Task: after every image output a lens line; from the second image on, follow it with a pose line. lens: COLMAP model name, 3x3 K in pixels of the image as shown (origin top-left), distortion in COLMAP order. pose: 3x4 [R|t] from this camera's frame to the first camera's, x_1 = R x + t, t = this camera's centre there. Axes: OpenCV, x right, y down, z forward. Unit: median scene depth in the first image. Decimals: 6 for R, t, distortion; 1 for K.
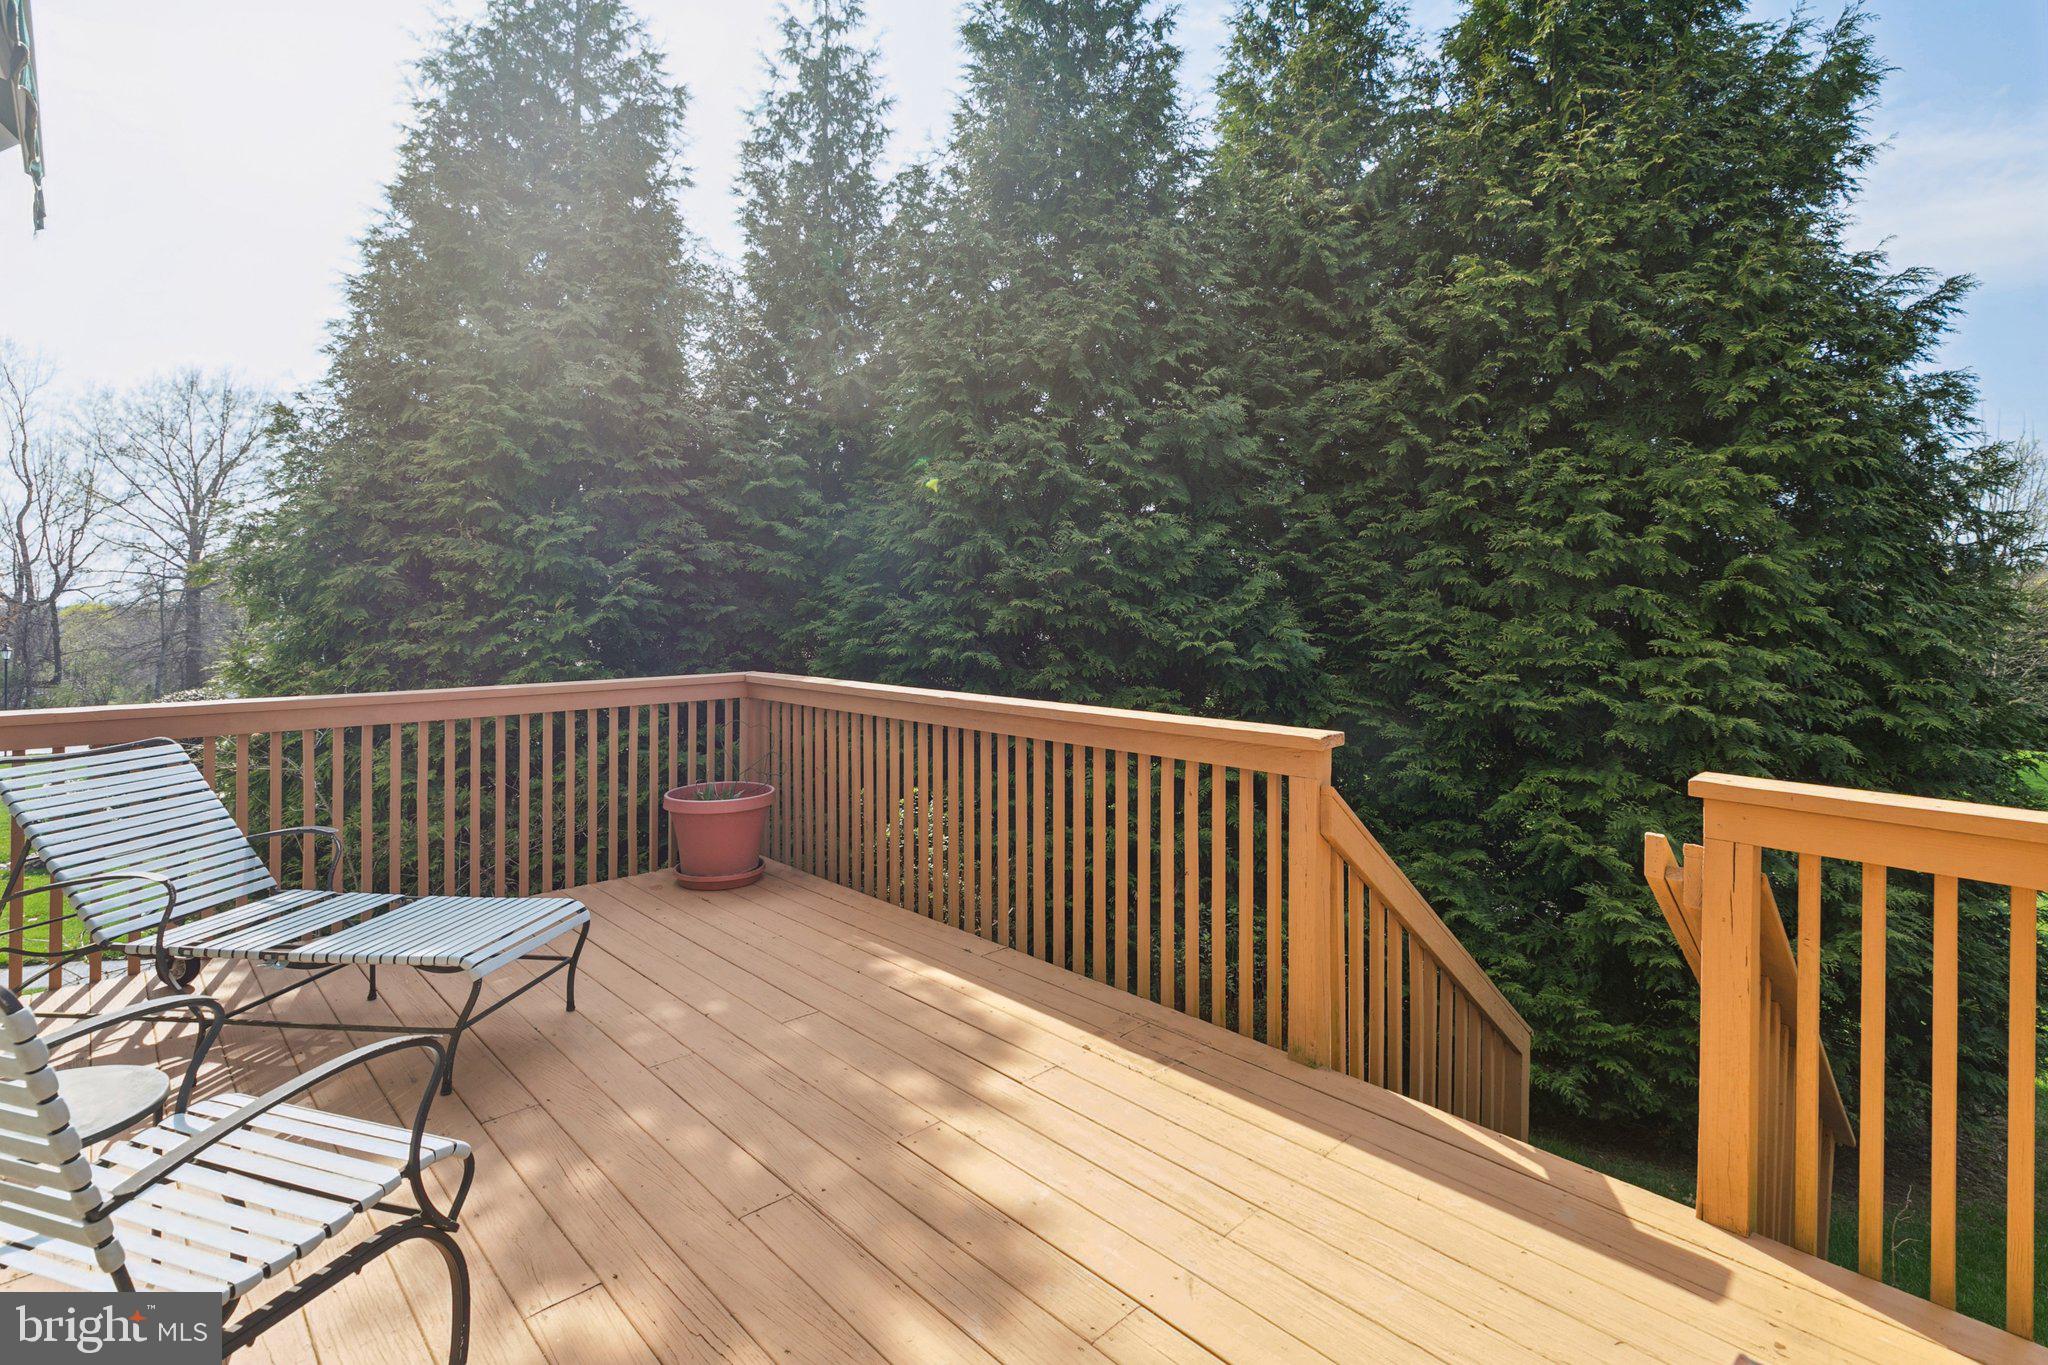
lens RADIAL K [[984.0, 0, 1023.8], [0, 984.0, 618.2], [0, 0, 1]] dist [-0.000472, -0.000014]
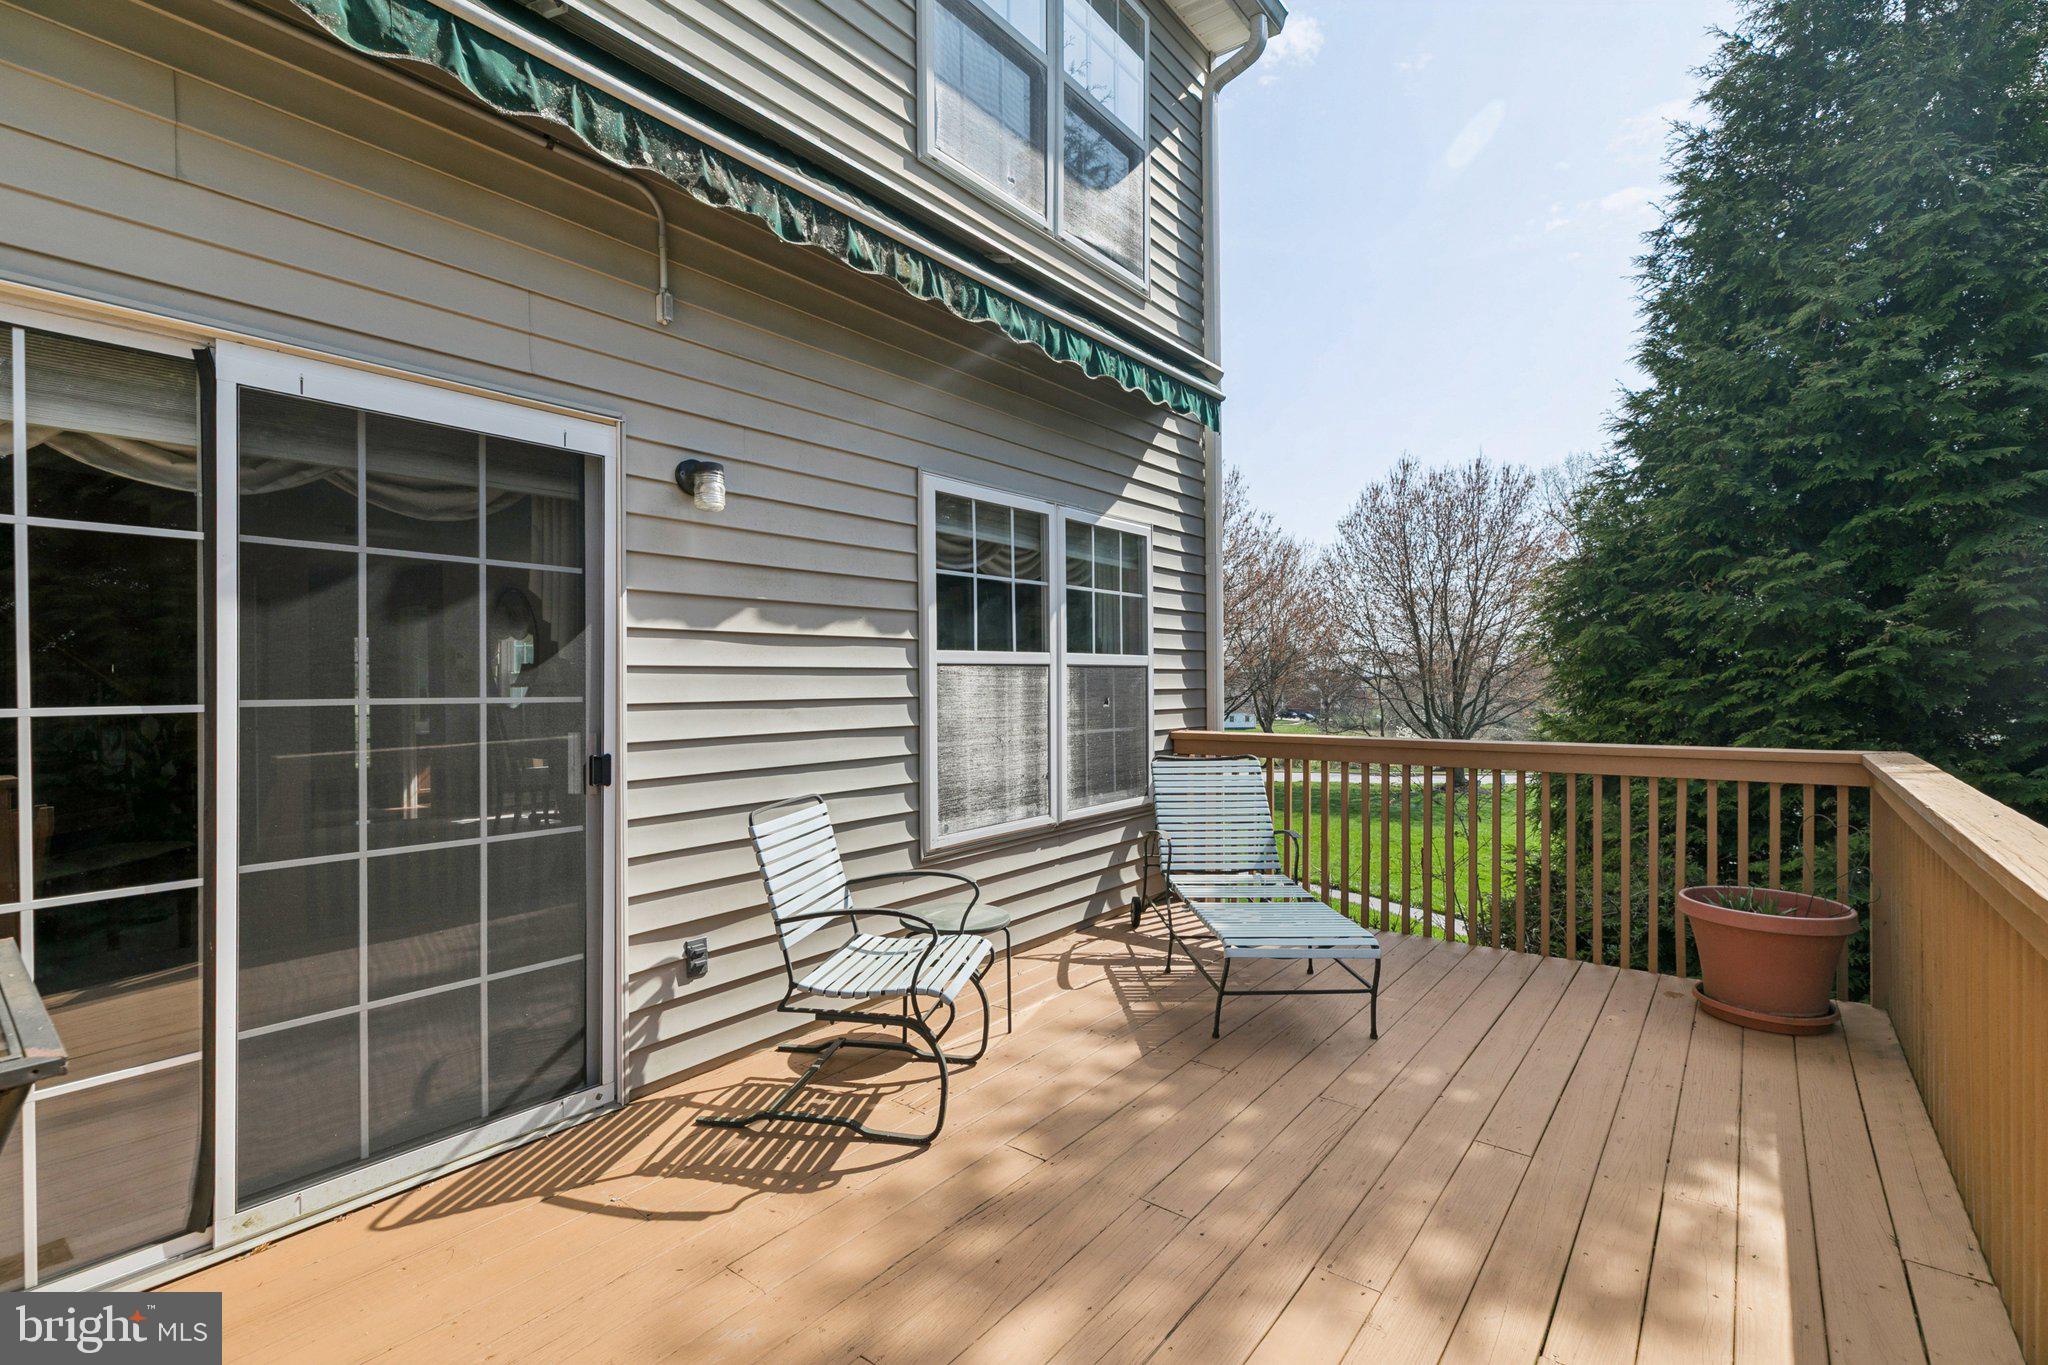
lens RADIAL K [[909.2, 0, 966.3], [0, 909.2, 682.1], [0, 0, 1]] dist [-0.000284, 0.000040]
pose [[0.103968, 0.003604, -0.994574, 0.439663], [-0.001959, 0.999992, 0.003419, 0.007036], [0.994579, 0.001592, 0.103974, 0.411912]]
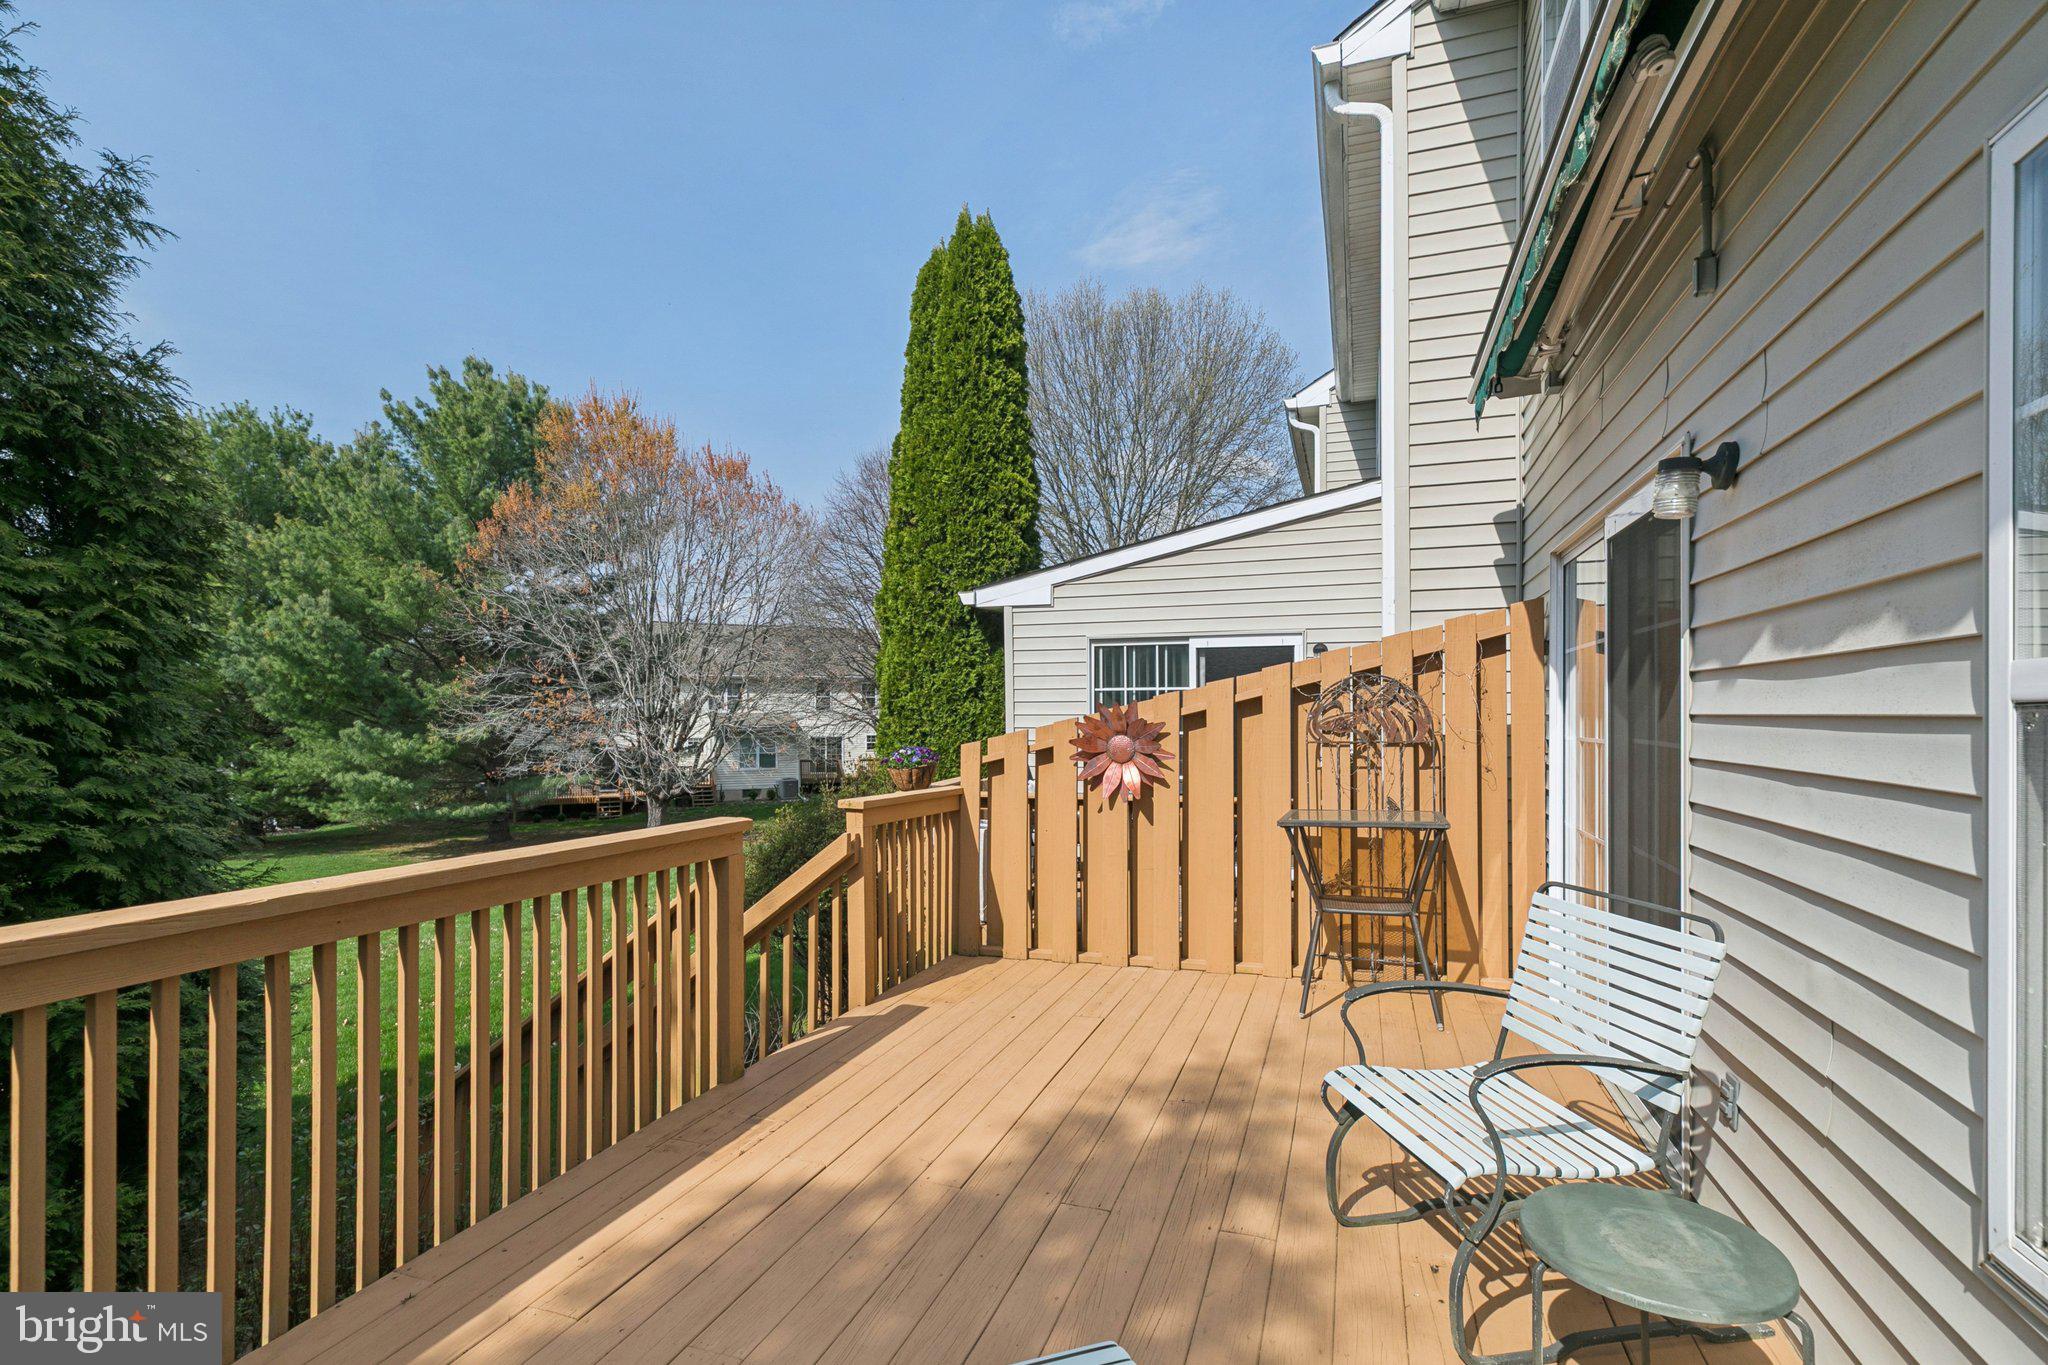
lens RADIAL K [[932.7, 0, 1022.9], [0, 932.7, 713.0], [0, 0, 1]] dist [0.000042, 0.000030]
pose [[-0.457125, -0.000944, 0.889402, -0.742654], [-0.003896, 0.999992, -0.000941, -0.003983], [-0.889394, -0.003895, -0.457125, 0.980238]]
